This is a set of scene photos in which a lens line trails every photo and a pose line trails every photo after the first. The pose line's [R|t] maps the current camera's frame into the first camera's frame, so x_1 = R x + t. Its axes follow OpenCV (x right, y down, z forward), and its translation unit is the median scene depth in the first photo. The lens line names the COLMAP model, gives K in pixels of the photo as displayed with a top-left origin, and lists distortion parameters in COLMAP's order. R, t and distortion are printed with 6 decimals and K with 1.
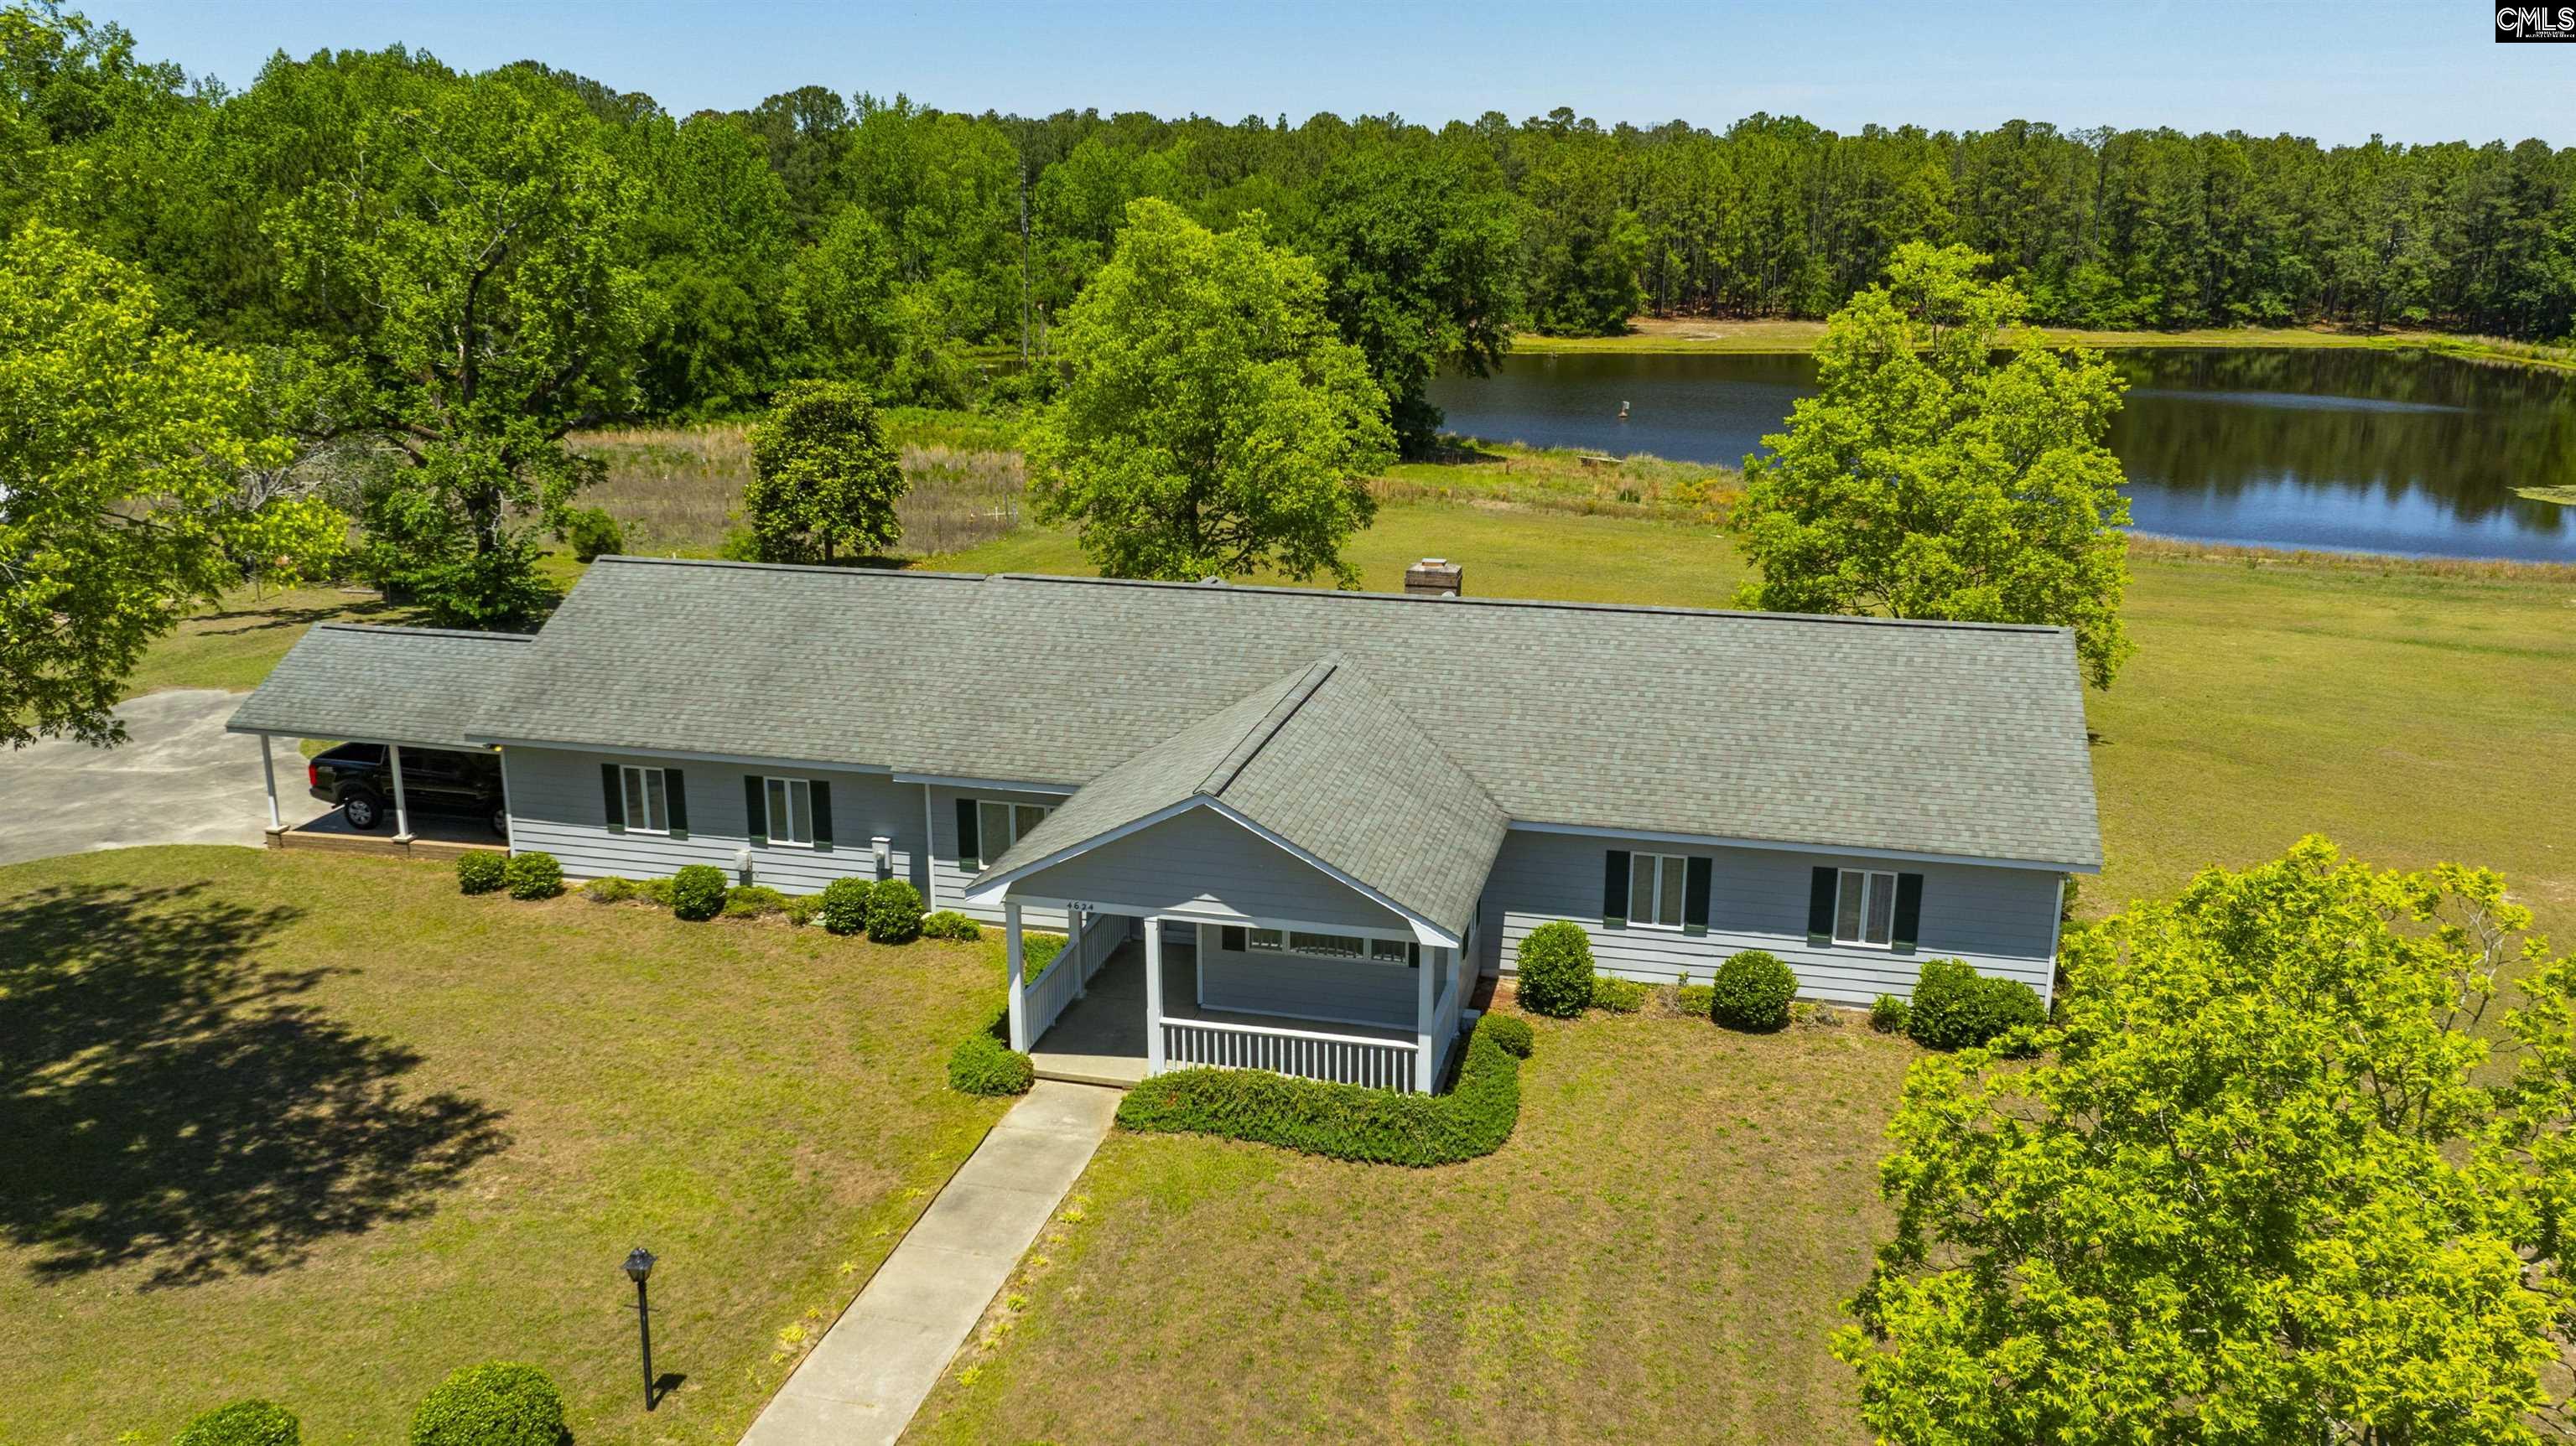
lens RADIAL K [[1971.6, 0, 1288.0], [0, 1971.6, 723.0], [0, 0, 1]] dist [-0.021886, -0.001004]
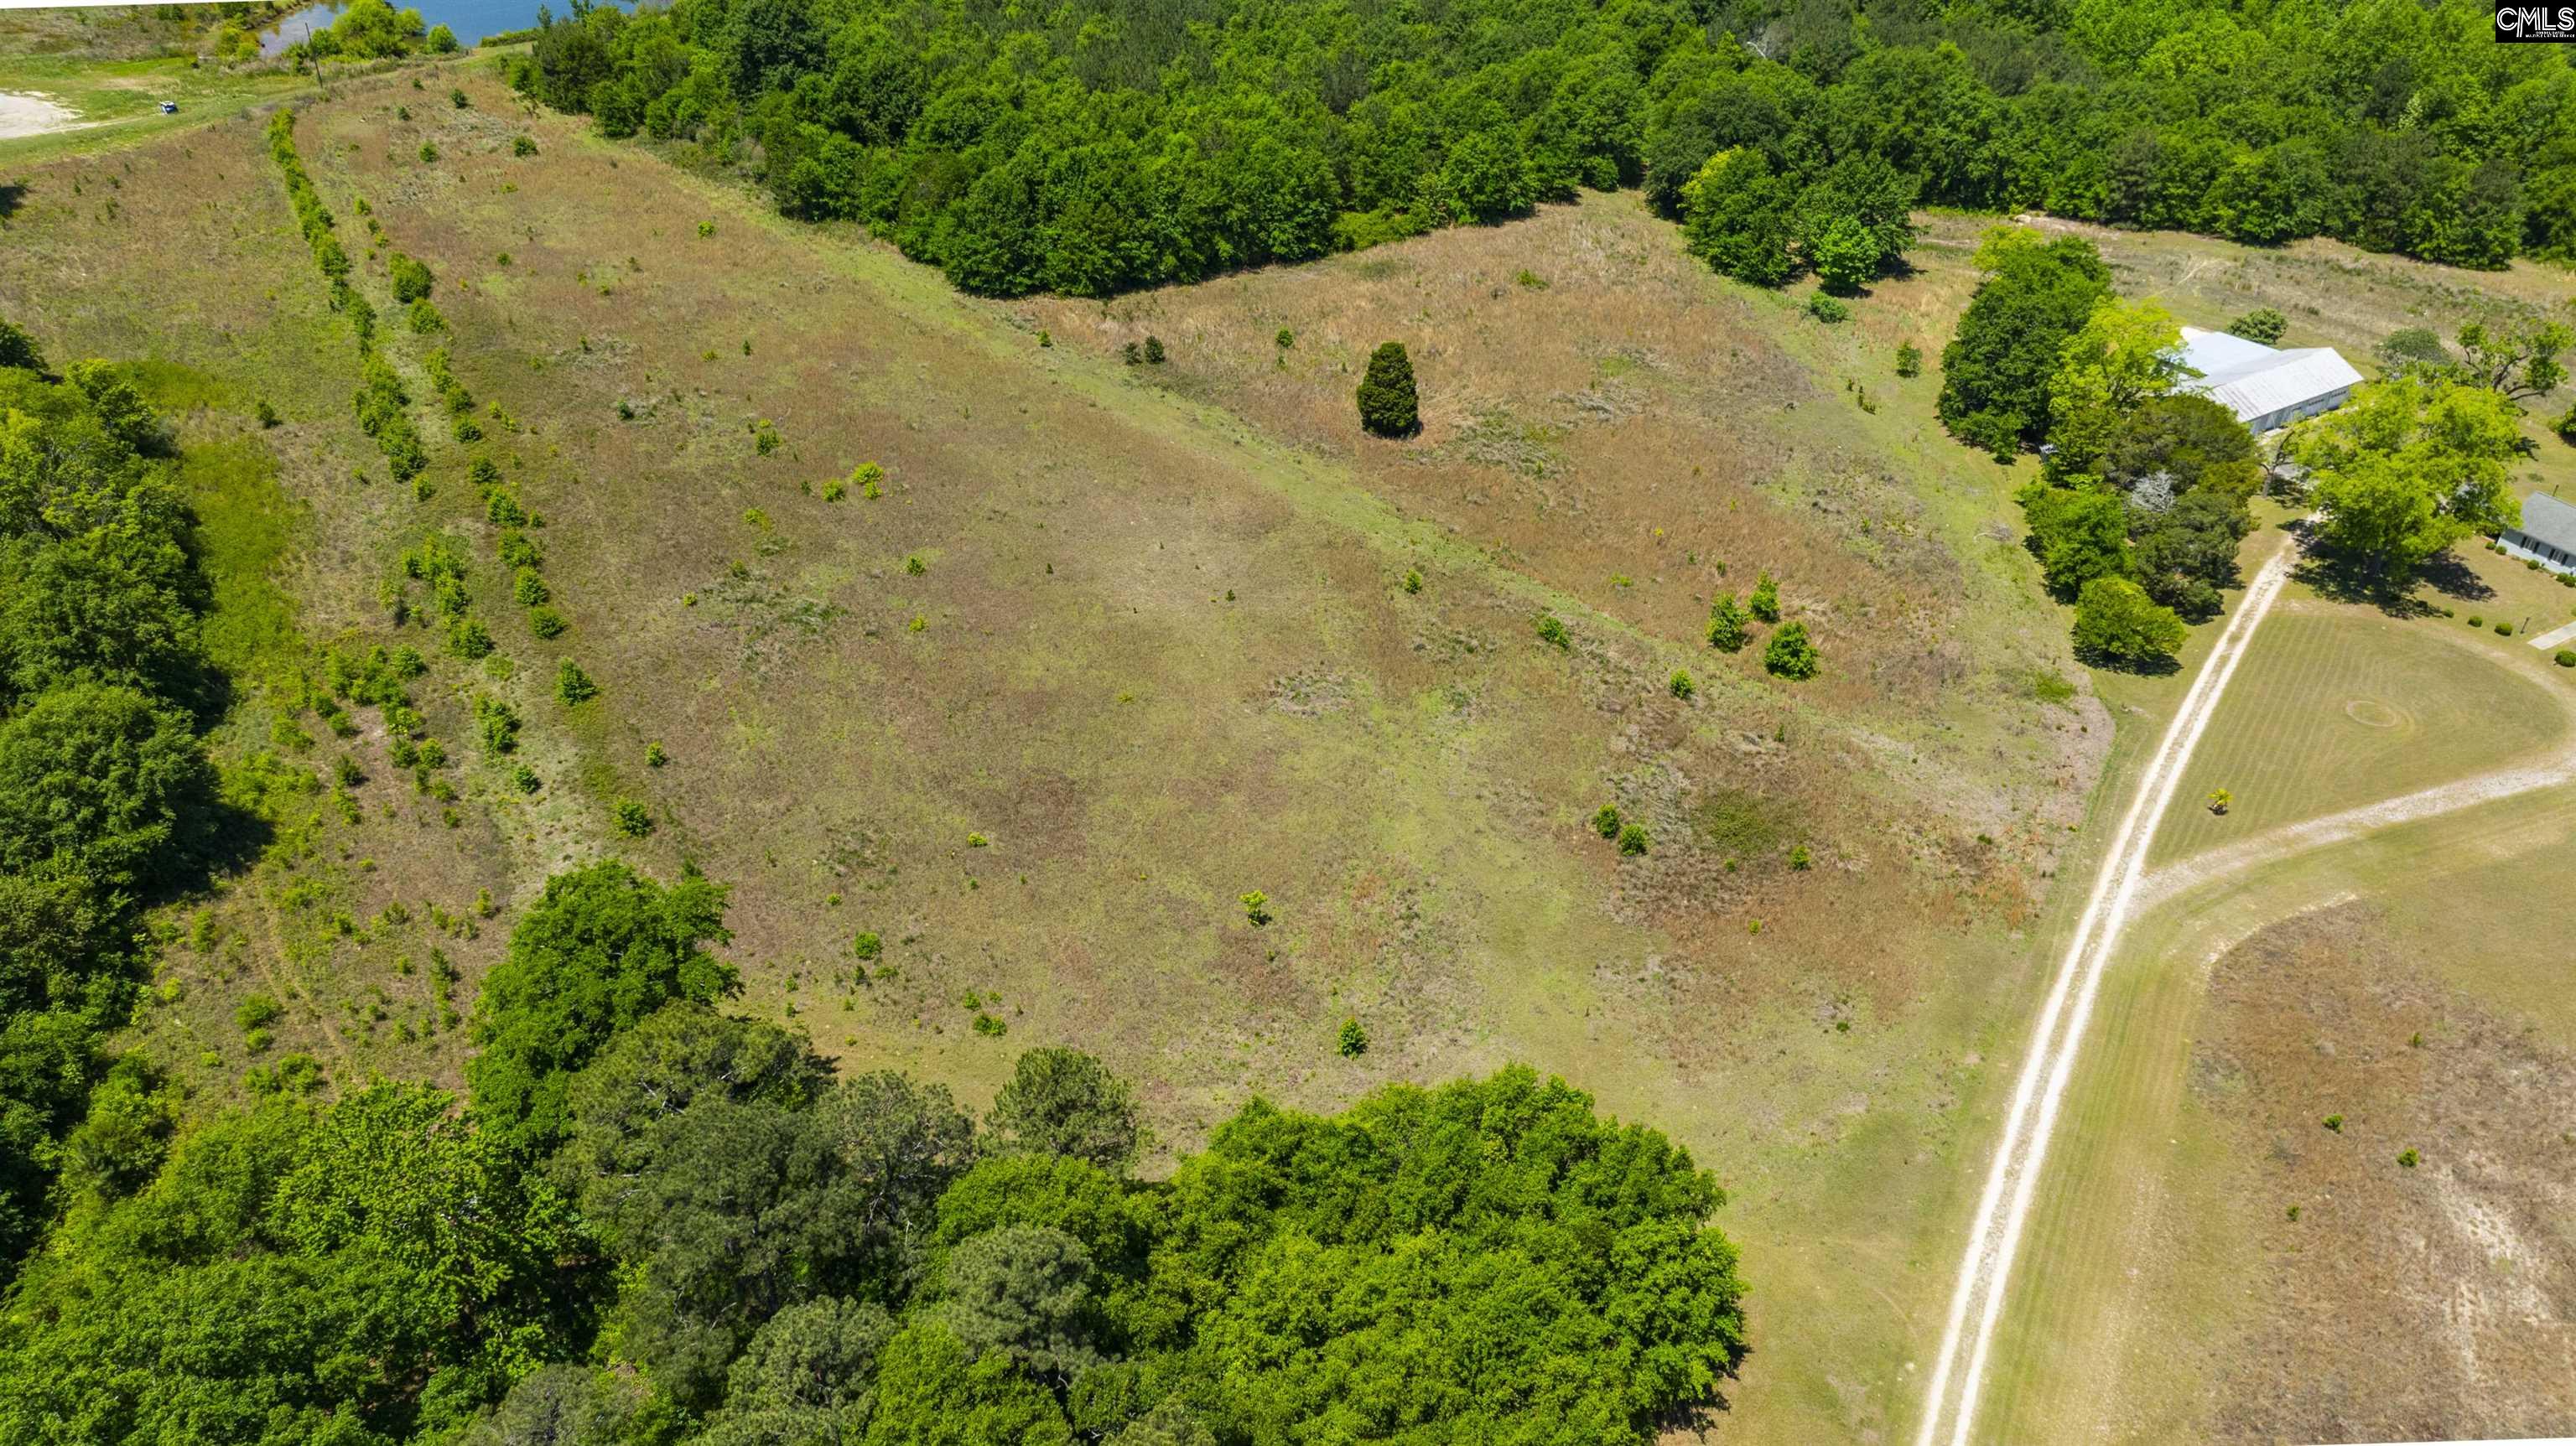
lens RADIAL K [[1889.5, 0, 1288.0], [0, 1889.5, 723.0], [0, 0, 1]] dist [-0.054444, 0.067725]
pose [[0.689185, 0.414530, -0.594297, 0.666779], [-0.202053, 0.897601, 0.391775, -0.960652], [0.695844, -0.149926, 0.702370, -5.779633]]
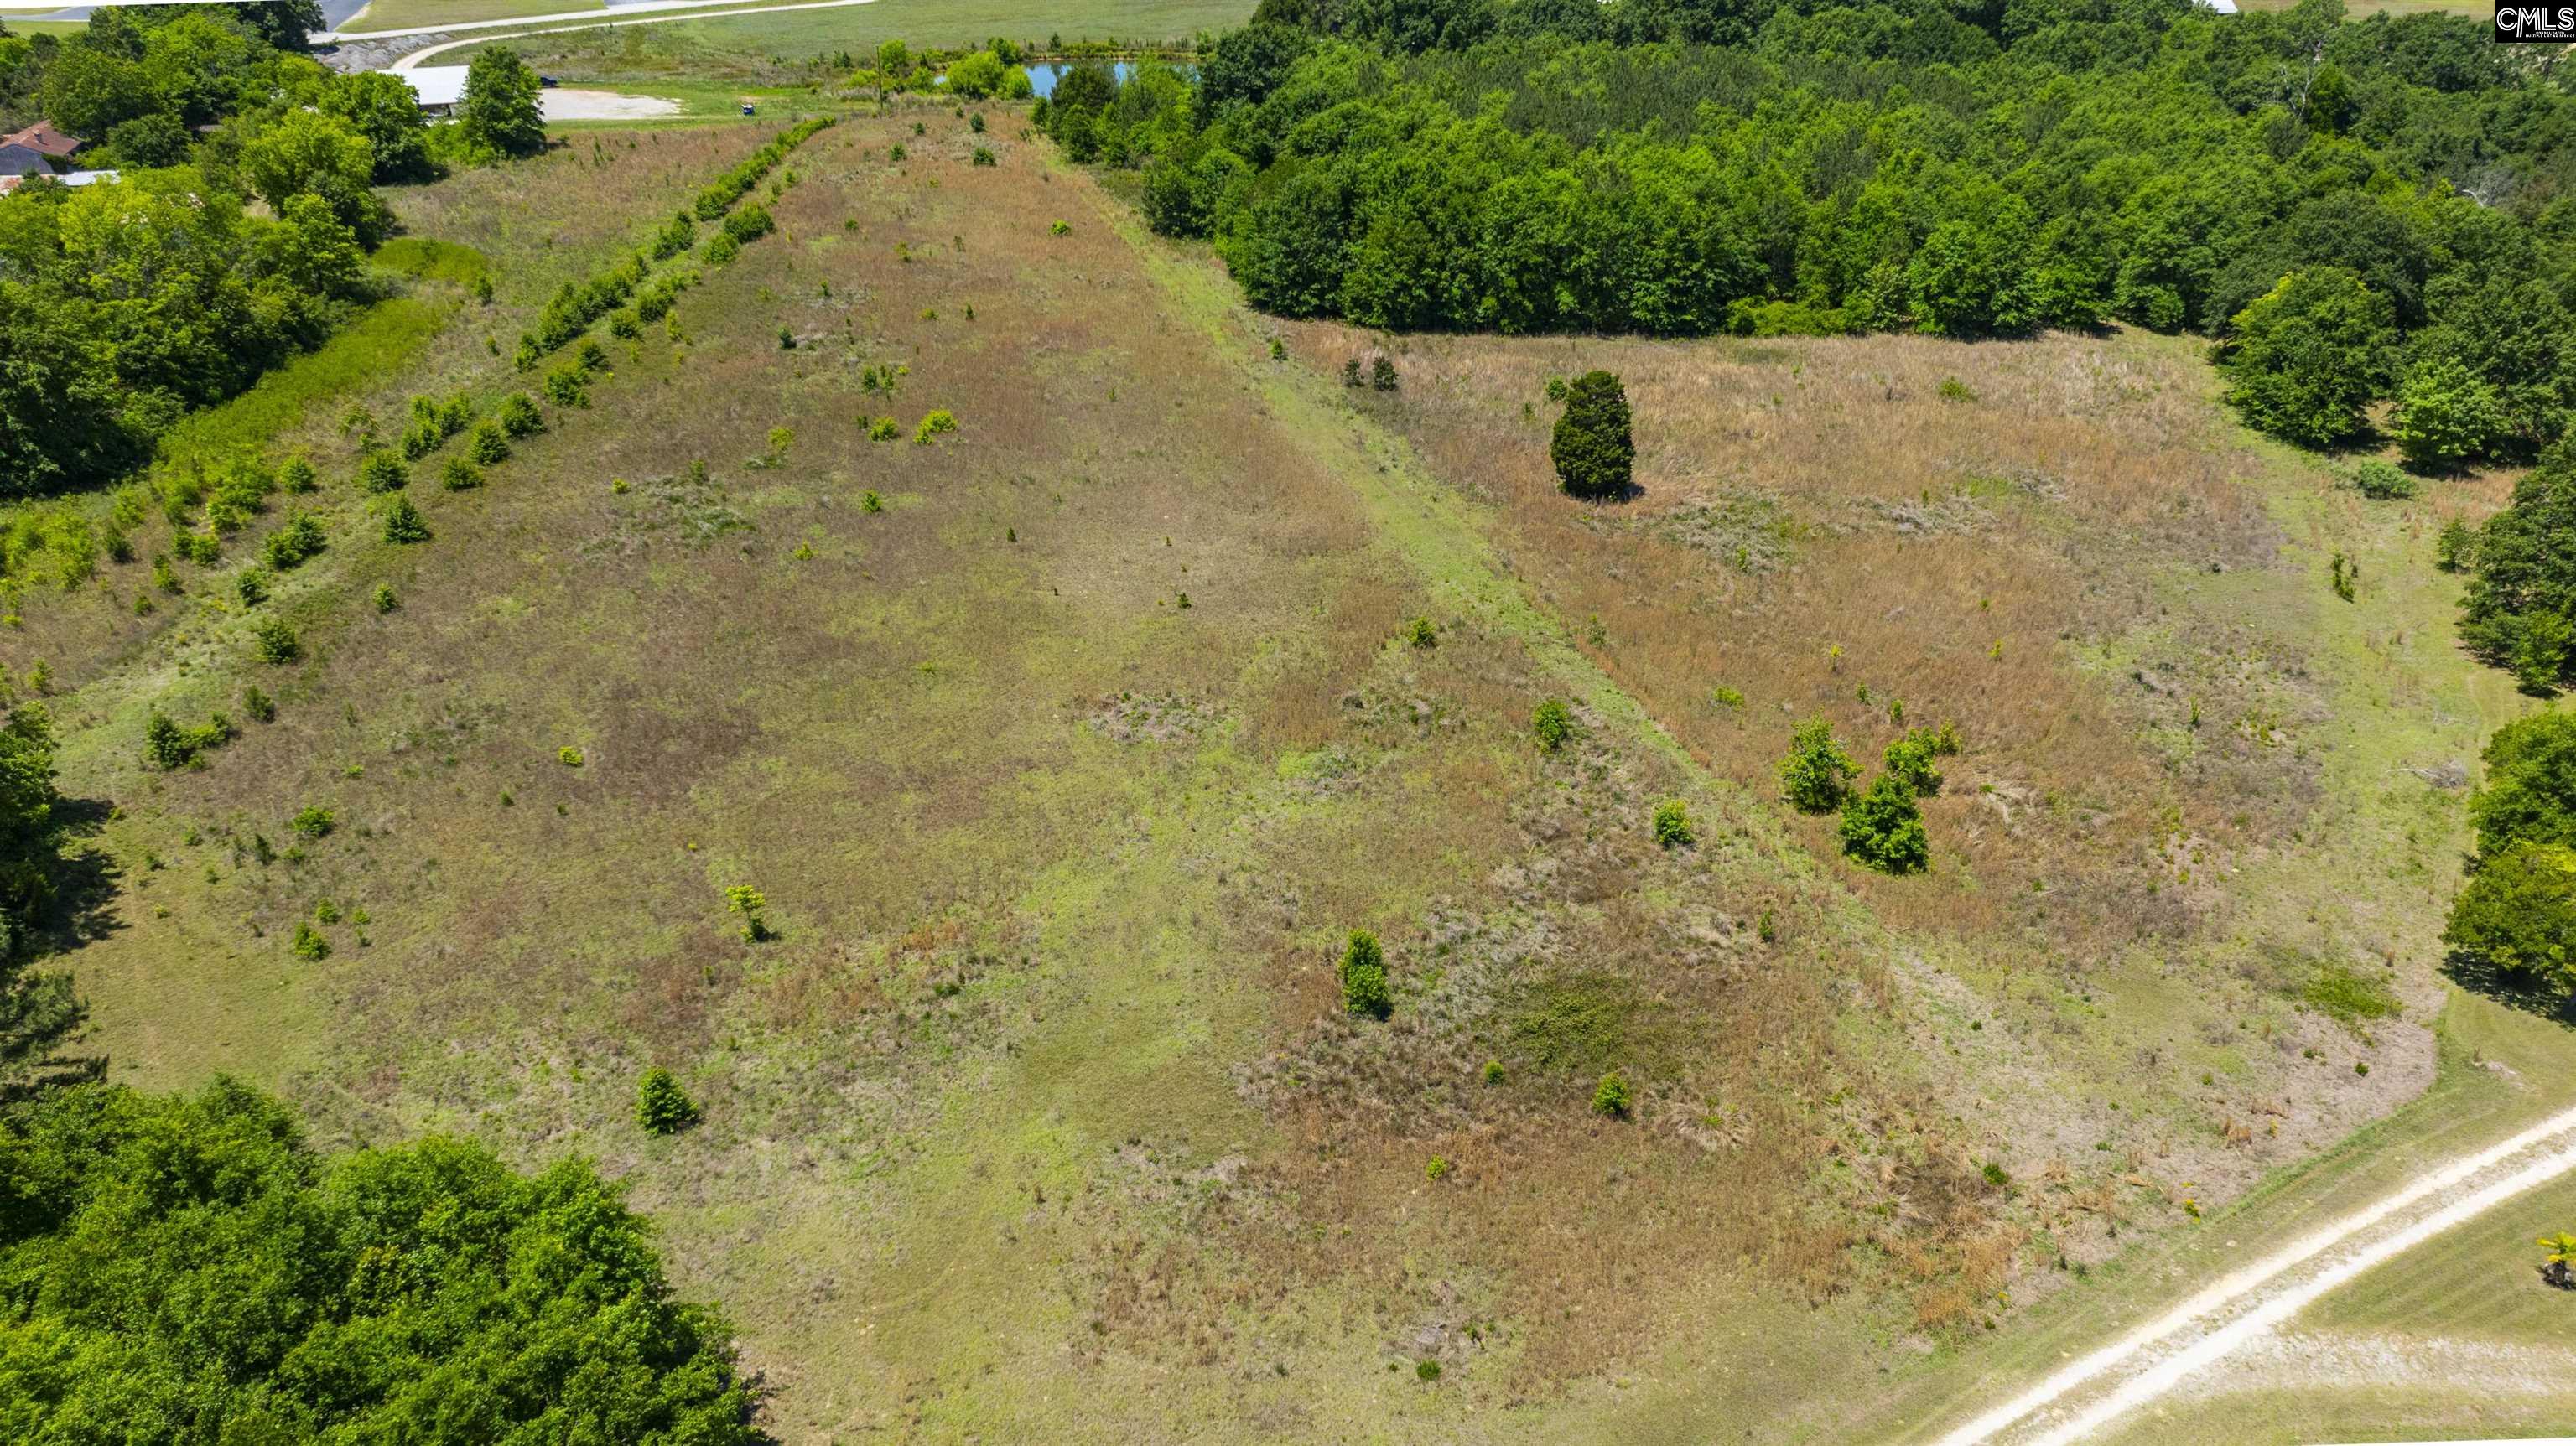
lens RADIAL K [[1877.6, 0, 1264.1], [0, 1877.6, 722.2], [0, 0, 1]] dist [-0.055778, 0.030751]
pose [[0.258527, 0.430349, -0.864849, 0.831224], [-0.253808, 0.894091, 0.369030, -0.434866], [0.932065, 0.124101, 0.340373, -3.210429]]
